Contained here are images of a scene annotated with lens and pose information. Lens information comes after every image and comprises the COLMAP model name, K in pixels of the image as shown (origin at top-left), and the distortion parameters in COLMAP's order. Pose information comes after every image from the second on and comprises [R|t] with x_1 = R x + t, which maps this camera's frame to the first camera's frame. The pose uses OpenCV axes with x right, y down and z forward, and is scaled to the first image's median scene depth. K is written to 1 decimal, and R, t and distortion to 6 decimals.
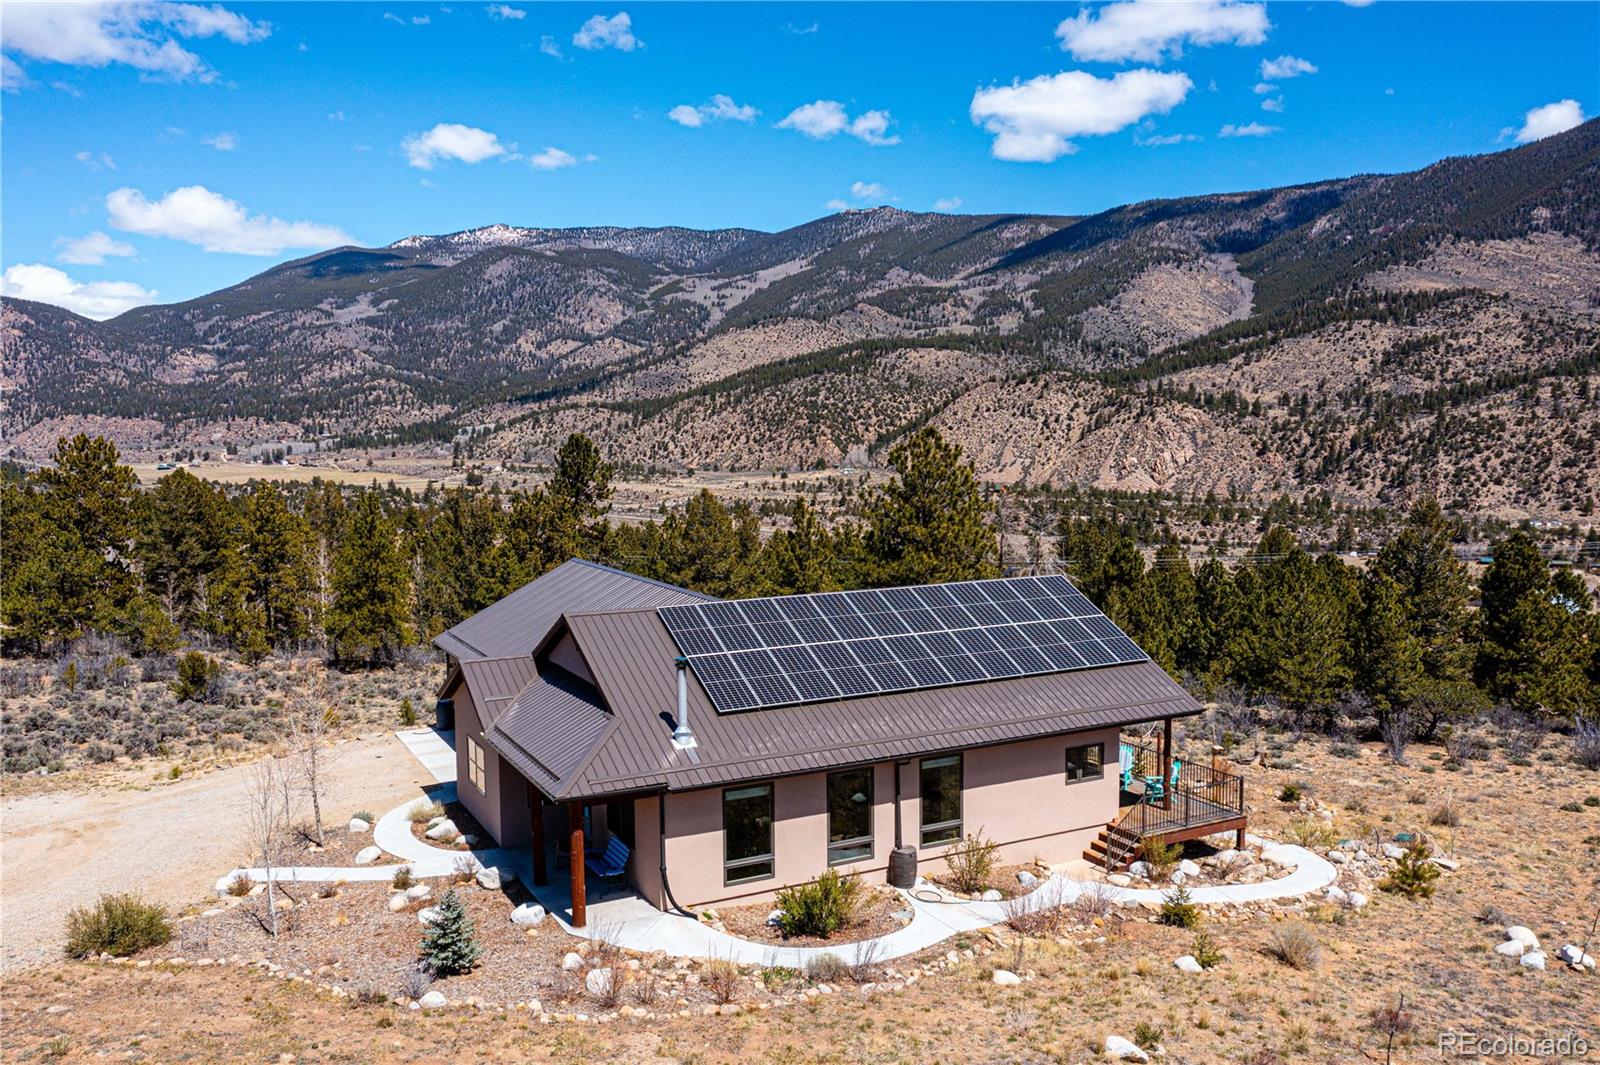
lens RADIAL K [[1269.8, 0, 800.7], [0, 1269.8, 536.9], [0, 0, 1]] dist [-0.015390, 0.016462]
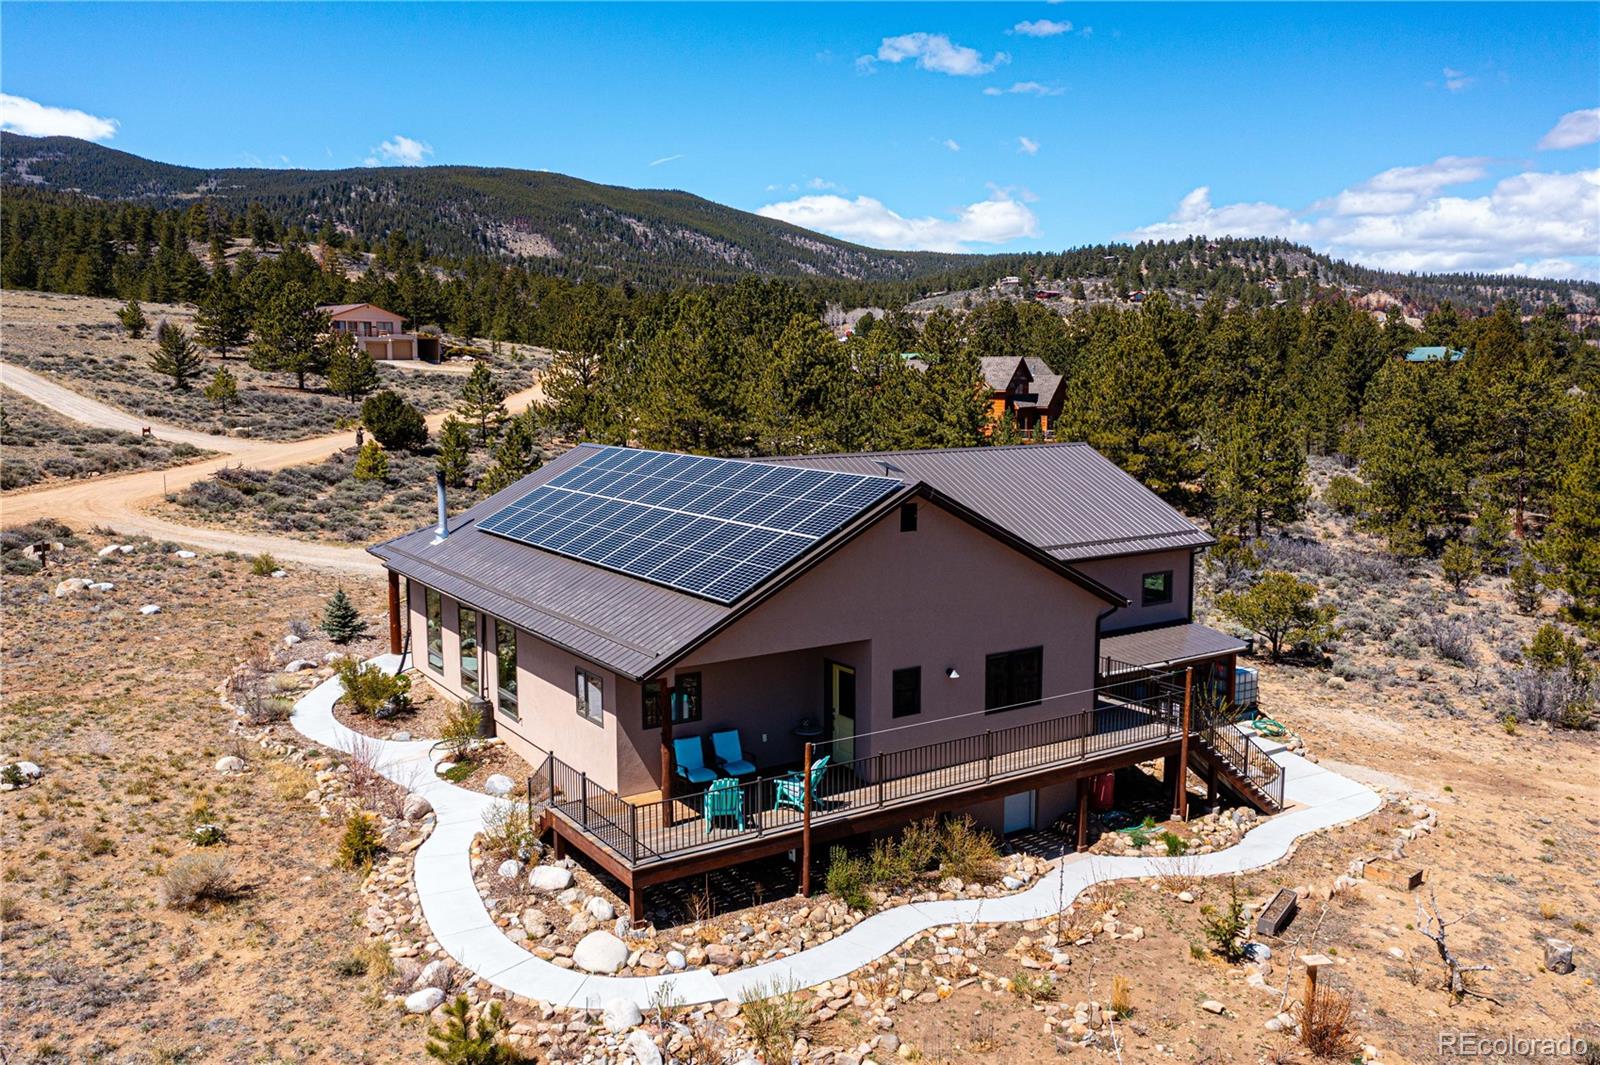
lens RADIAL K [[1269.8, 0, 802.6], [0, 1269.8, 531.1], [0, 0, 1]] dist [-0.015390, 0.016462]
pose [[0.092494, 0.128159, -0.987431, 1.120120], [-0.083782, 0.989167, 0.120536, -0.021777], [0.992182, 0.071581, 0.102229, 1.210693]]
